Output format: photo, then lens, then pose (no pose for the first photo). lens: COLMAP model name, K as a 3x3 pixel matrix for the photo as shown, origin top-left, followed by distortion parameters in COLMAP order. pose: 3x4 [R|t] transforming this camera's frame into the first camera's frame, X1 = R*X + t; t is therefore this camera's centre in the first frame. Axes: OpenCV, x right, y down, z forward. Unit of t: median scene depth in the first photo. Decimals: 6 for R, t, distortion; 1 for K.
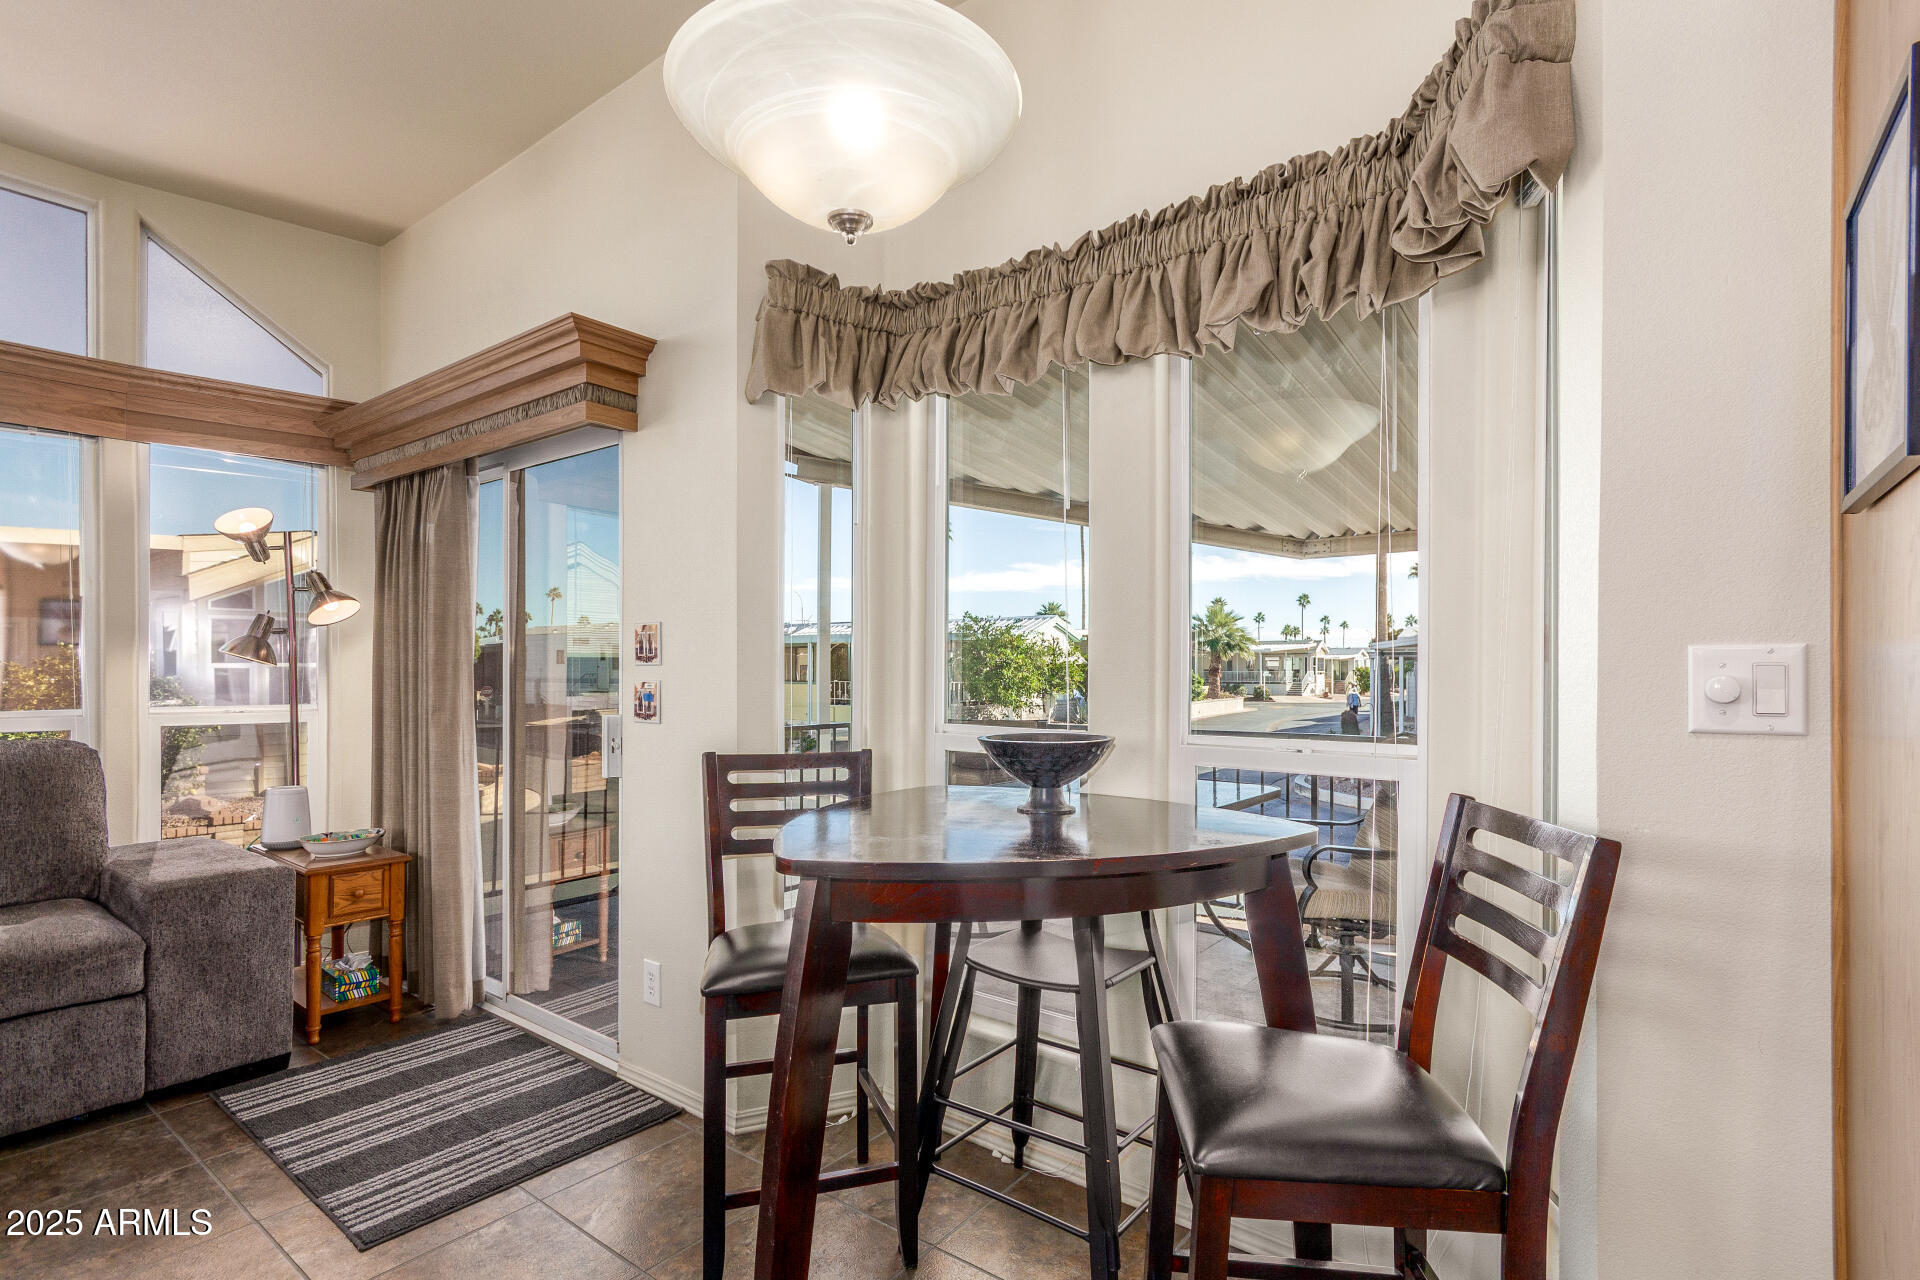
lens RADIAL K [[905.8, 0, 981.4], [0, 905.8, 671.5], [0, 0, 1]] dist [0.003339, 0.000898]
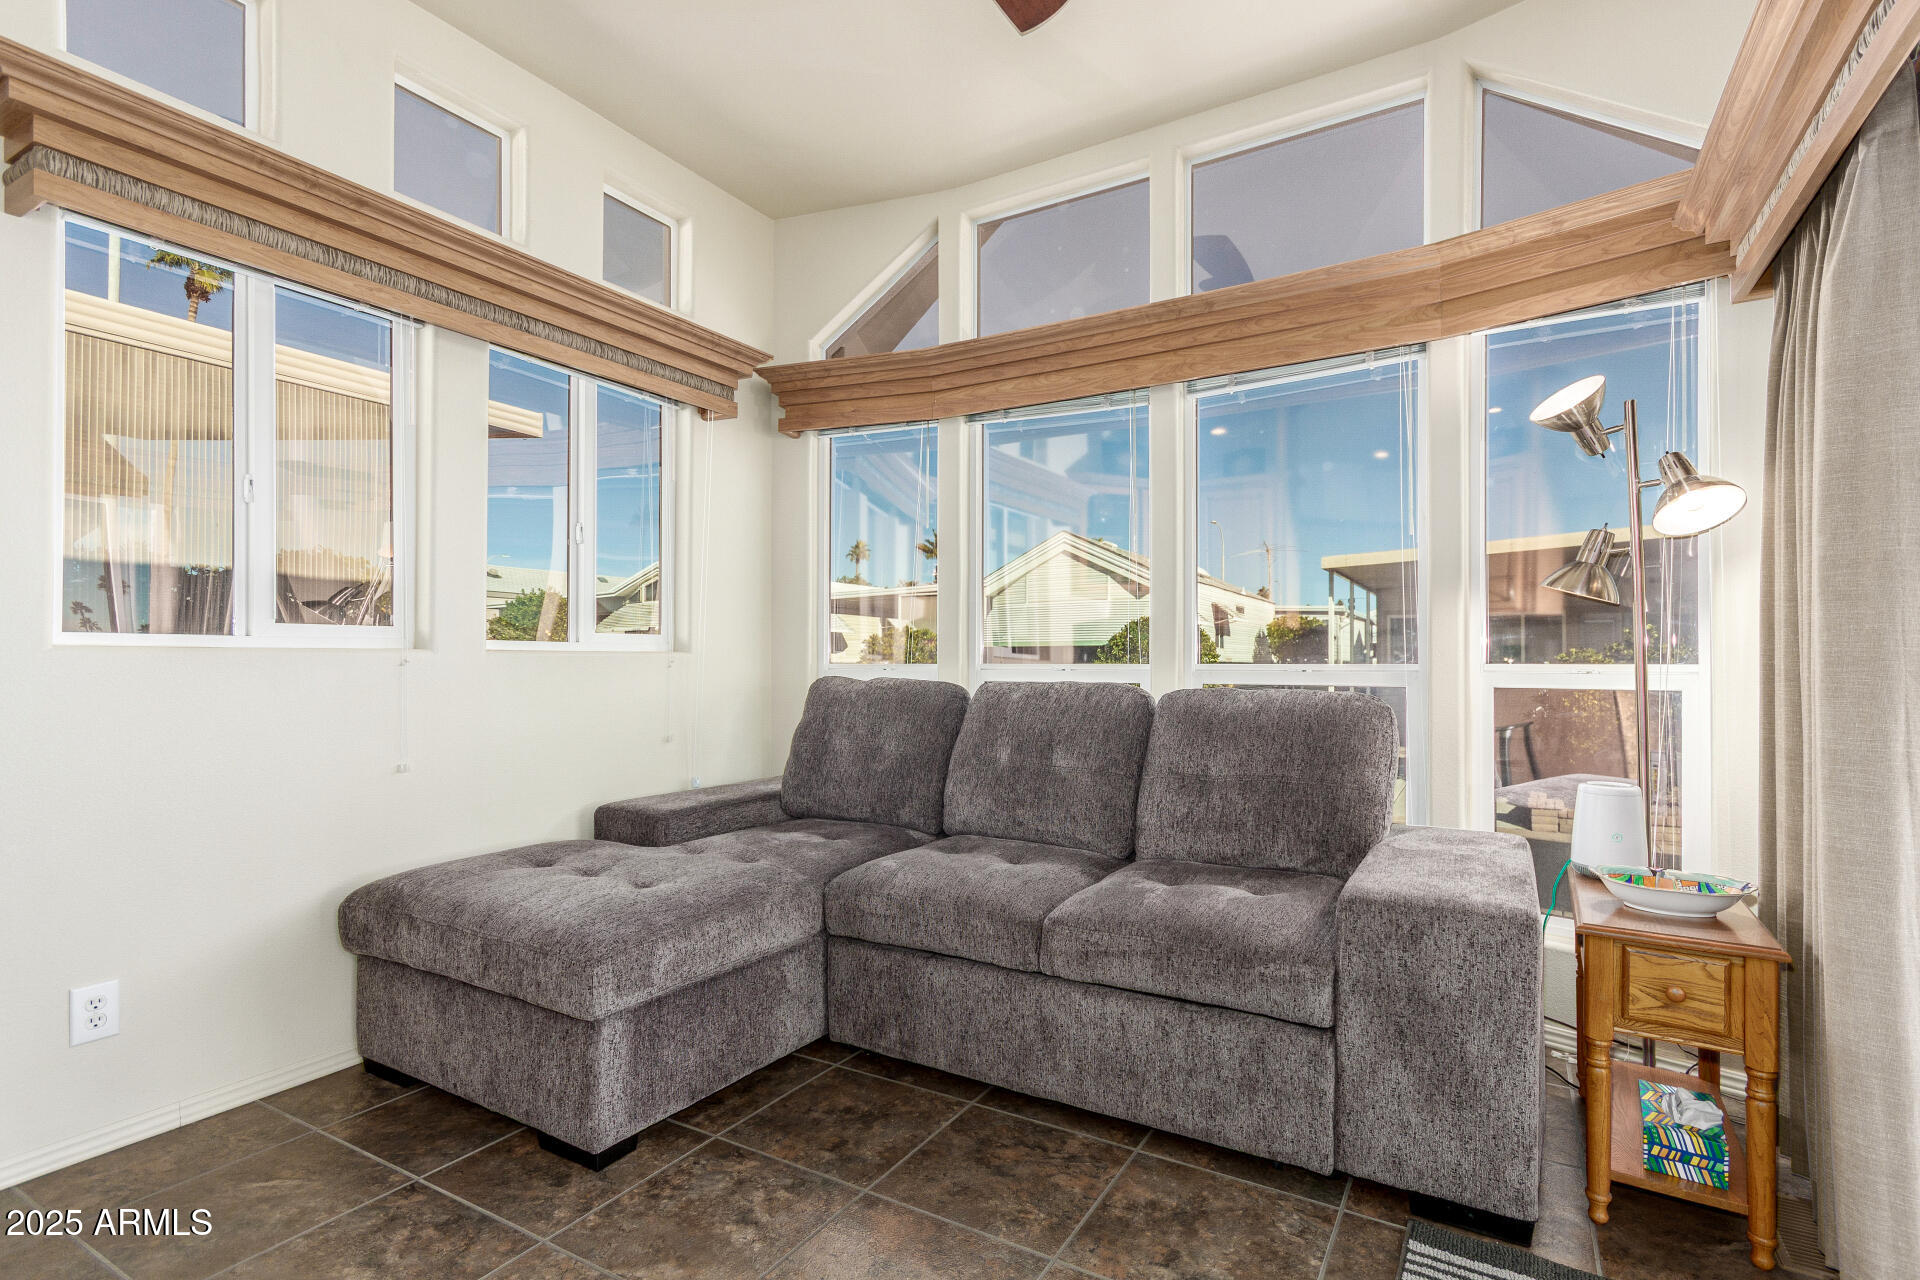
lens RADIAL K [[905.8, 0, 970.9], [0, 905.8, 650.7], [0, 0, 1]] dist [0.003339, 0.000898]
pose [[0.108675, -0.012682, -0.993996, -0.212090], [-0.004735, 0.999901, -0.013275, 0.053788], [0.994066, 0.006149, 0.108604, 0.601294]]
